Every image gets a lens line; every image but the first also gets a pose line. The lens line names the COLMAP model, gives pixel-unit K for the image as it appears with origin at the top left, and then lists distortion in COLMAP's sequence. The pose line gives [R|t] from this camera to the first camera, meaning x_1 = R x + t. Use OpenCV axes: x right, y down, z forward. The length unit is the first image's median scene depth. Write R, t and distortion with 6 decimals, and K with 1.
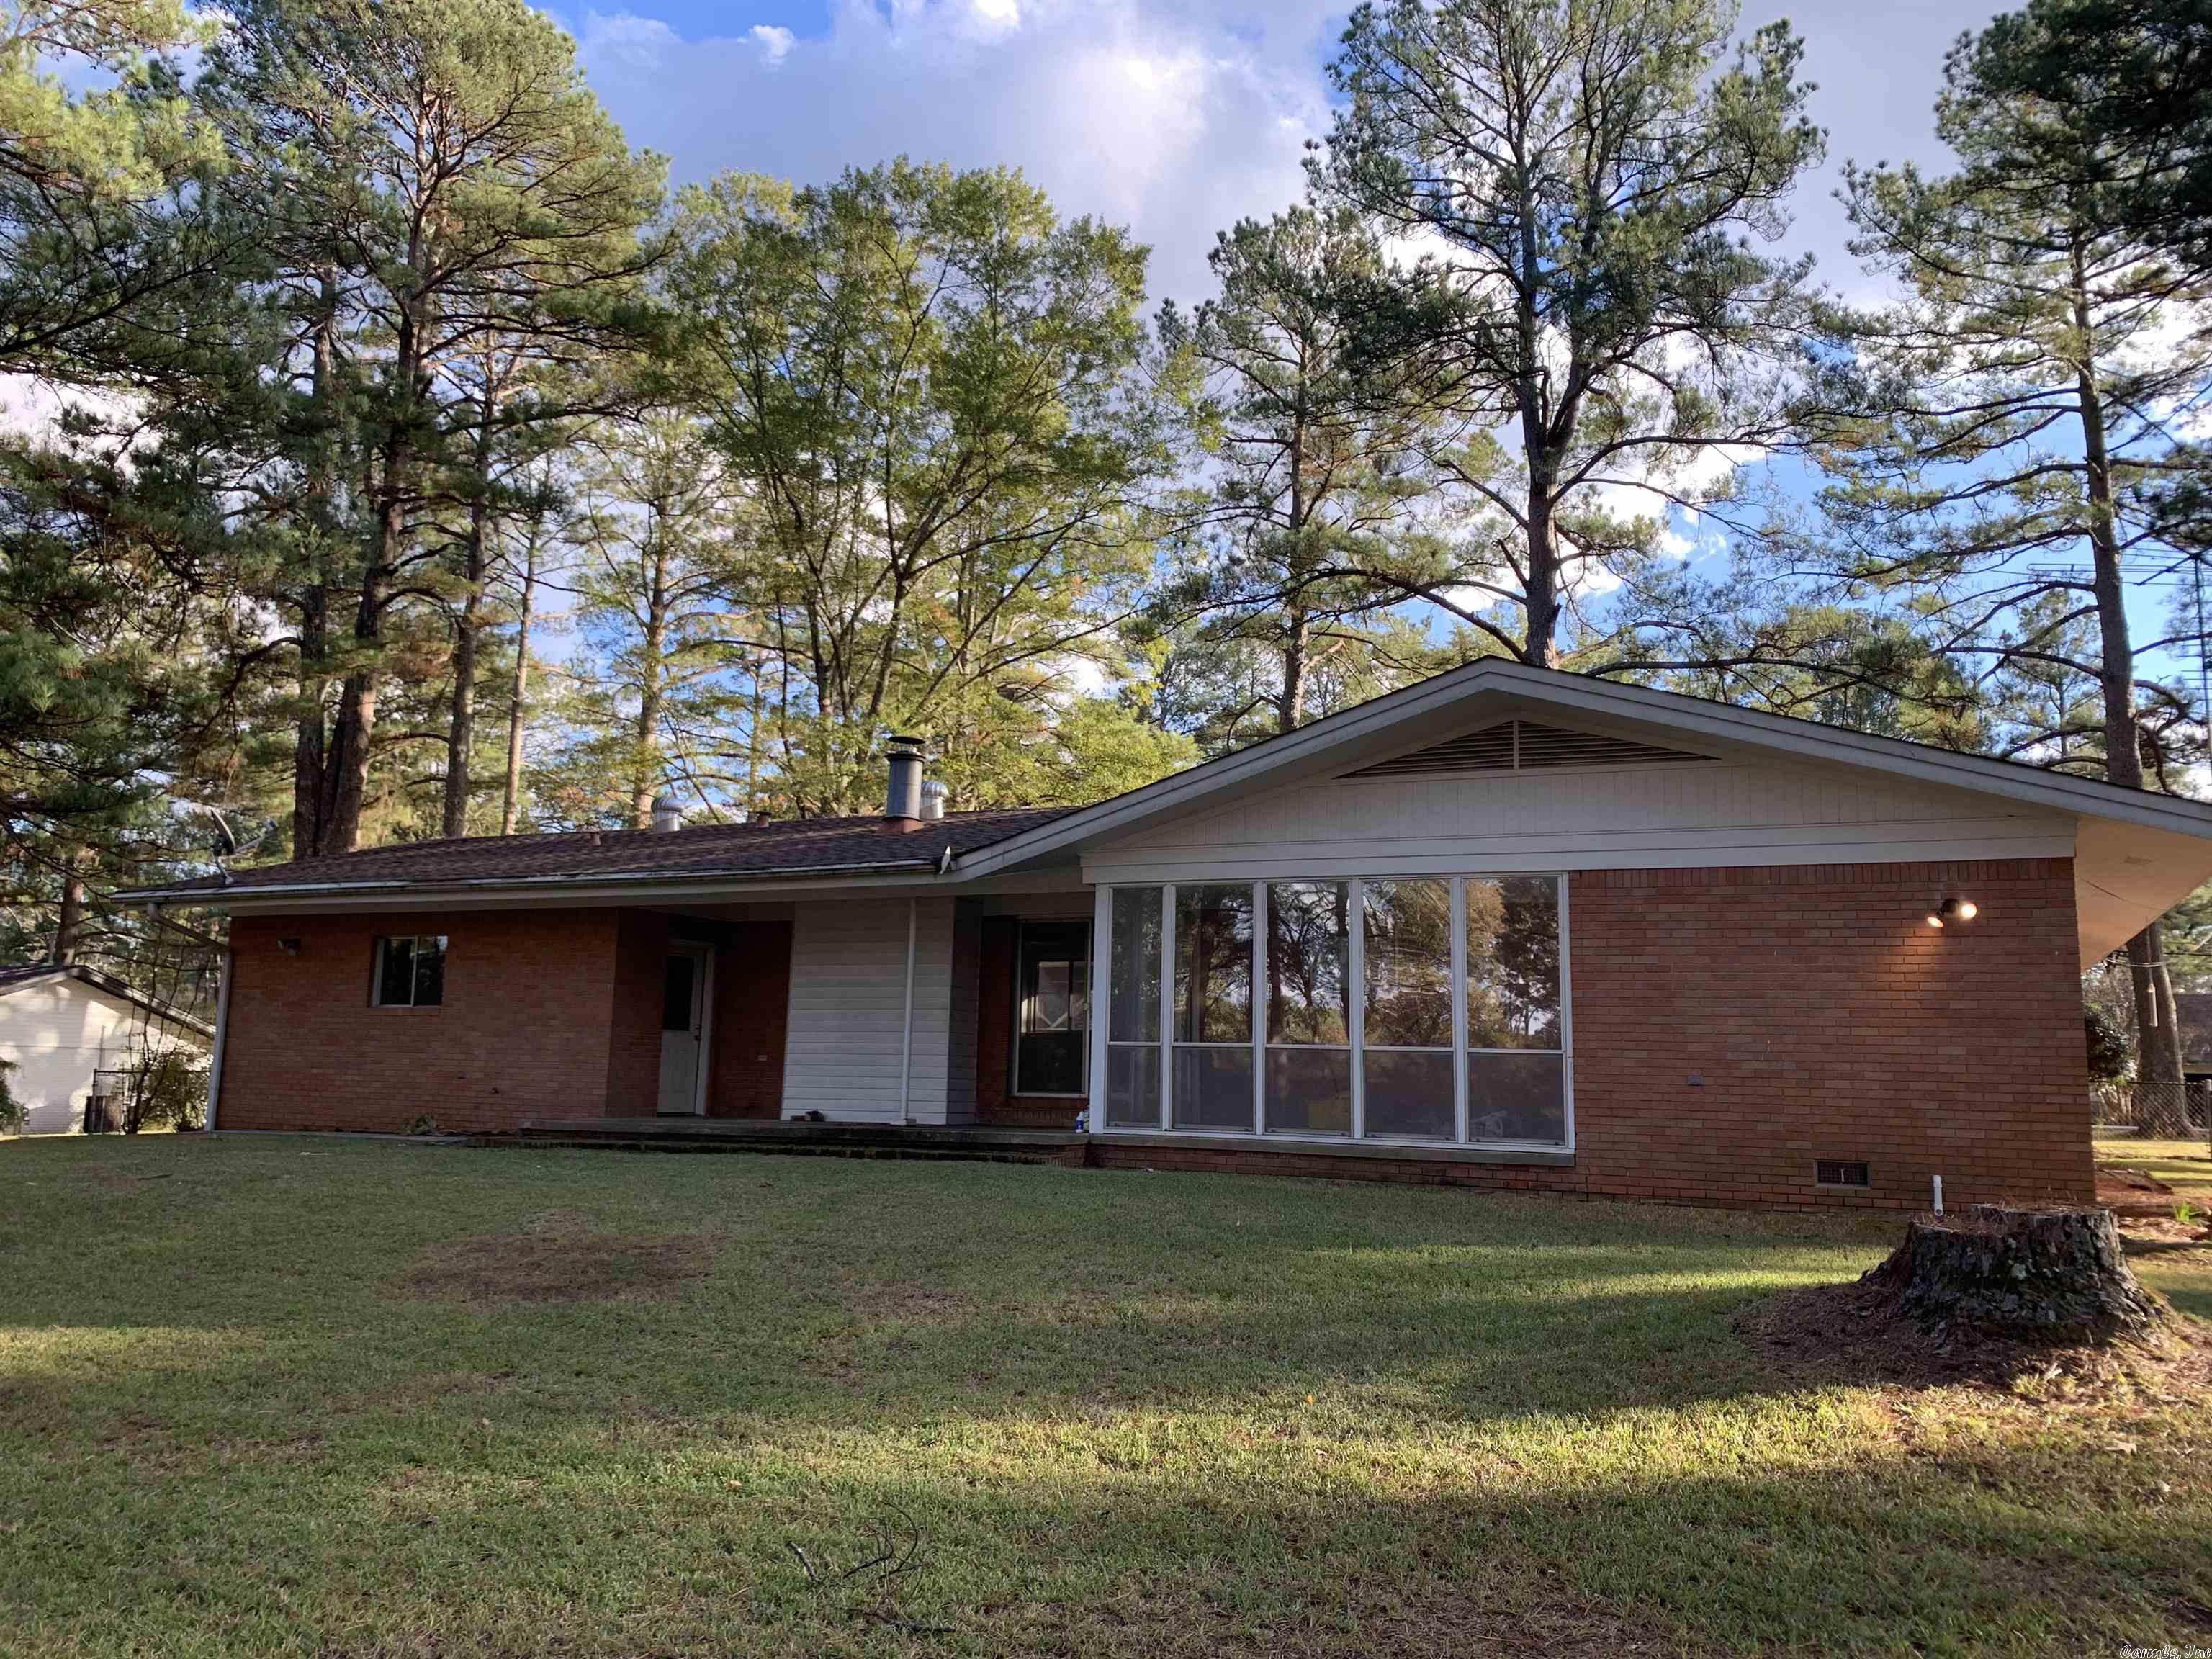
lens RADIAL K [[1708.2, 0, 1091.0], [0, 1708.2, 824.1], [0, 0, 1]] dist [0.059677, -0.082818]
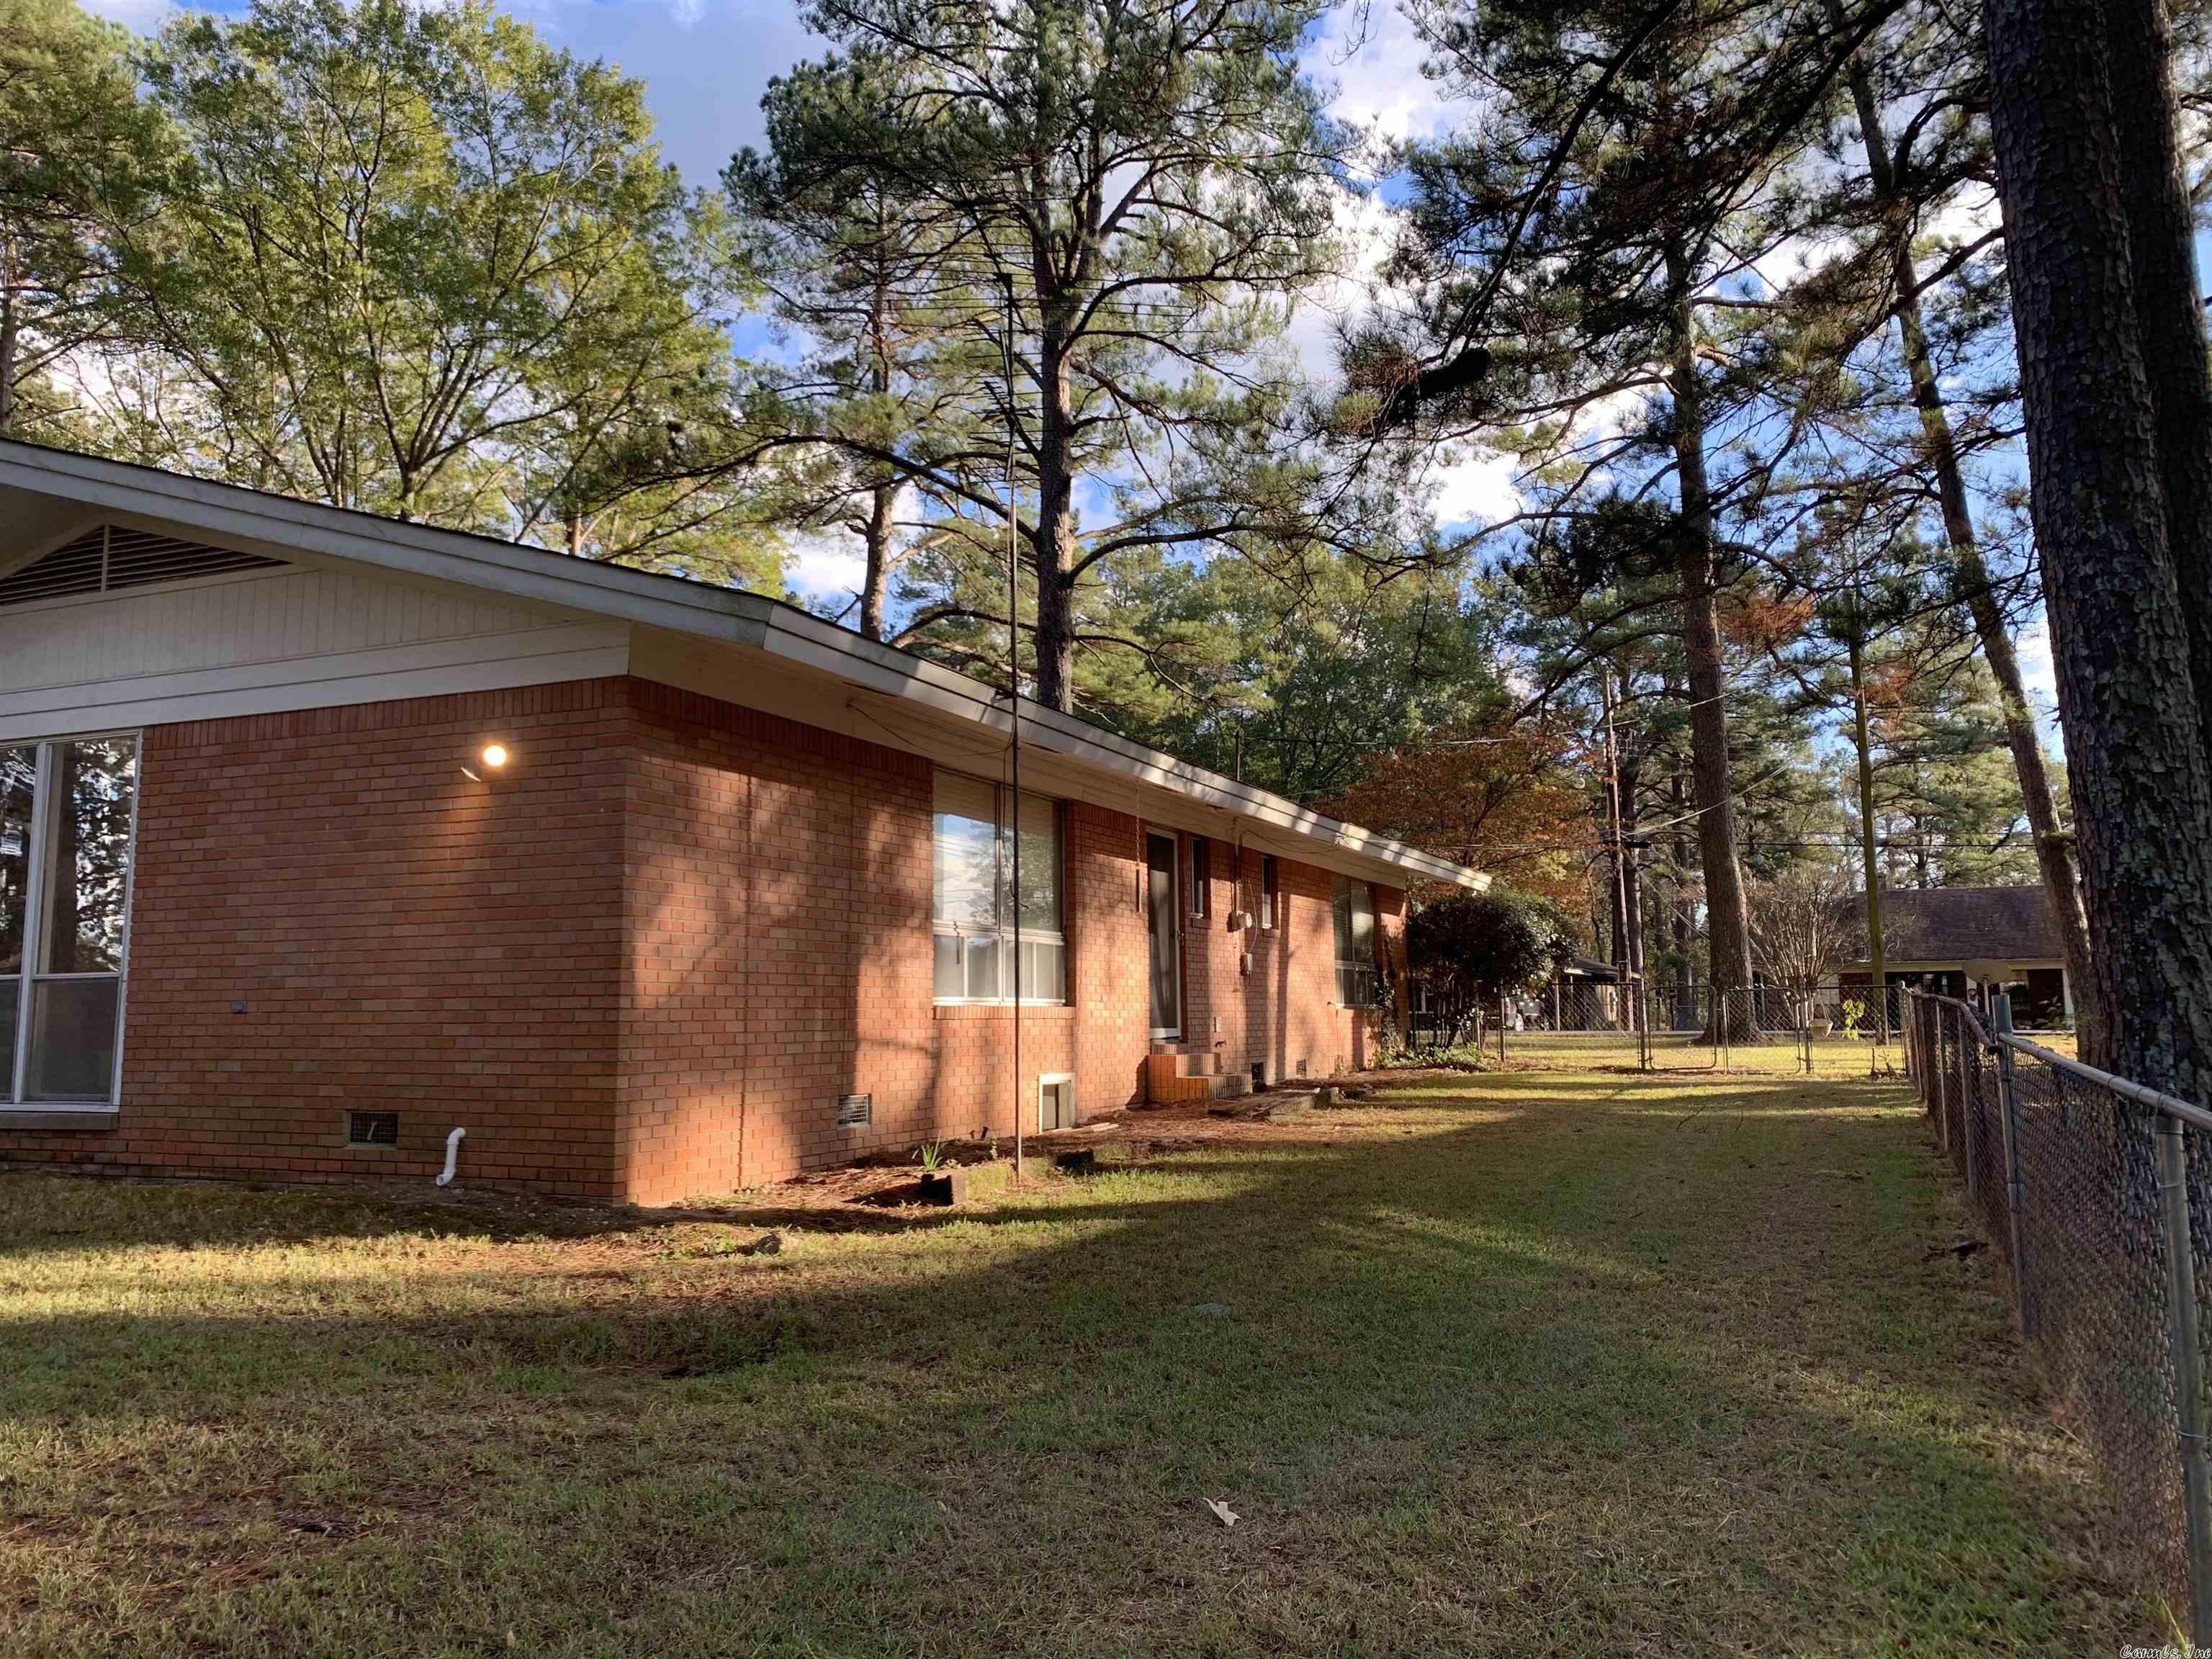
lens RADIAL K [[1708.2, 0, 1091.0], [0, 1708.2, 824.1], [0, 0, 1]] dist [0.059677, -0.082818]
pose [[0.999311, -0.031886, 0.018976, 0.701502], [0.031155, 0.998805, 0.037652, 0.056239], [-0.020154, -0.037035, 0.999111, 0.272364]]
